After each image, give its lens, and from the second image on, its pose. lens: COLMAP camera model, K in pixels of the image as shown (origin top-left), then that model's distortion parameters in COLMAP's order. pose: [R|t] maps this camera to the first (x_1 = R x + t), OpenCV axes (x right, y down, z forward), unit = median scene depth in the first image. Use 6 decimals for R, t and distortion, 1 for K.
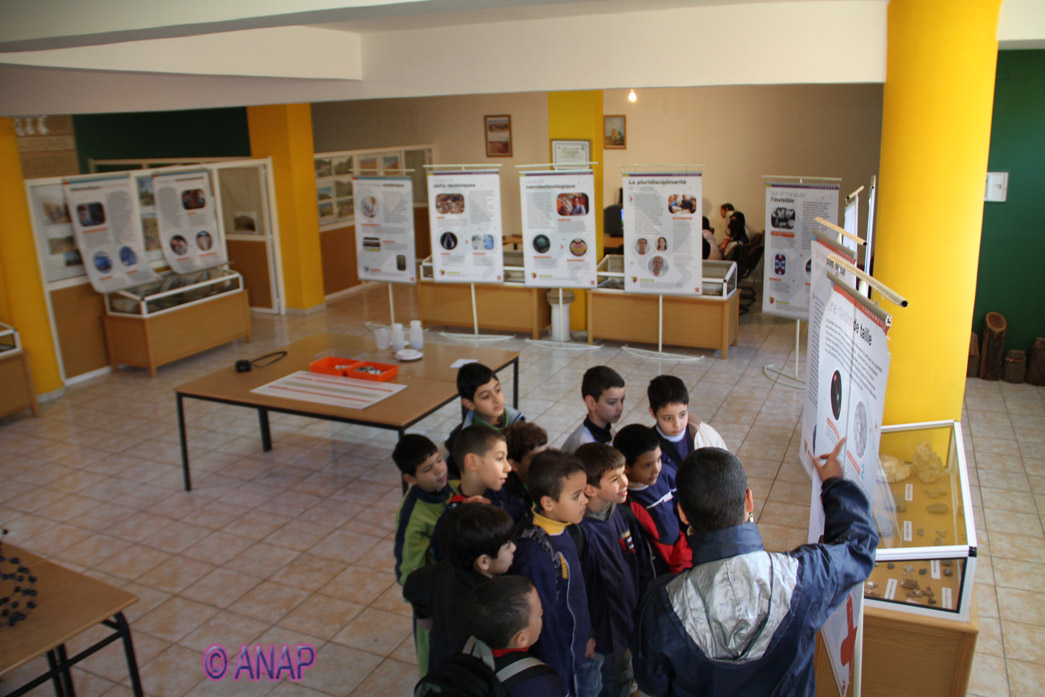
lens RADIAL K [[858.5, 0, 522.5], [0, 858.5, 348.5], [0, 0, 1]] dist [-0.229800, -0.000256]
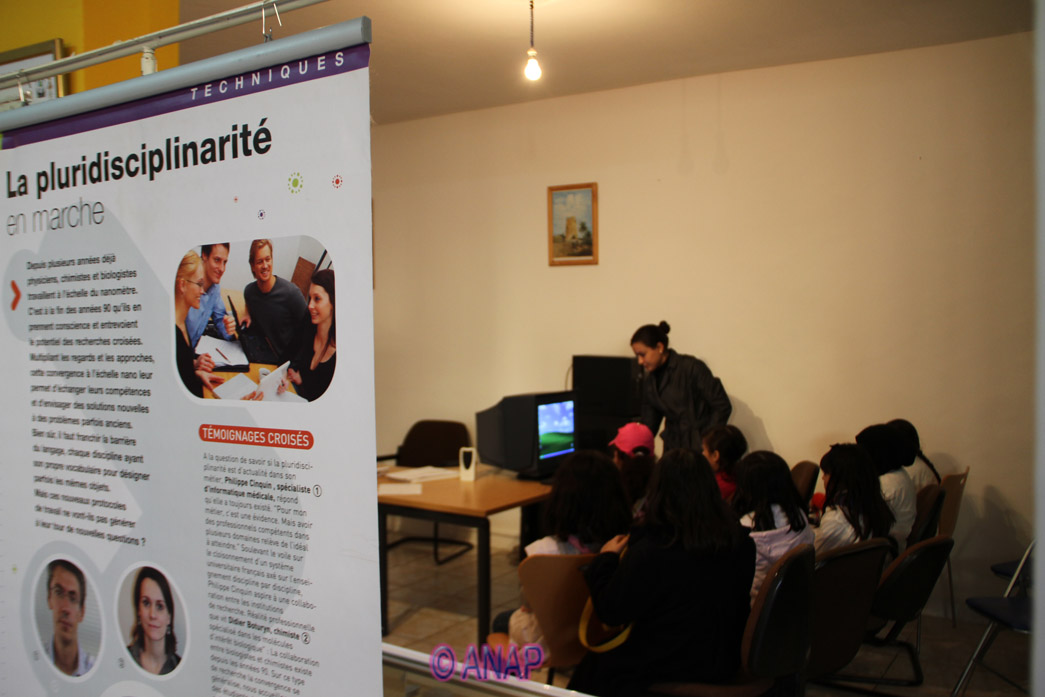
lens RADIAL K [[916.5, 0, 522.5], [0, 916.5, 348.5], [0, 0, 1]] dist [-0.006519, -0.003671]
pose [[0.987988, 0.033029, -0.150957, 0.245887], [-0.066270, 0.973060, -0.220824, -0.138443], [0.139596, 0.228175, 0.963560, 0.869002]]
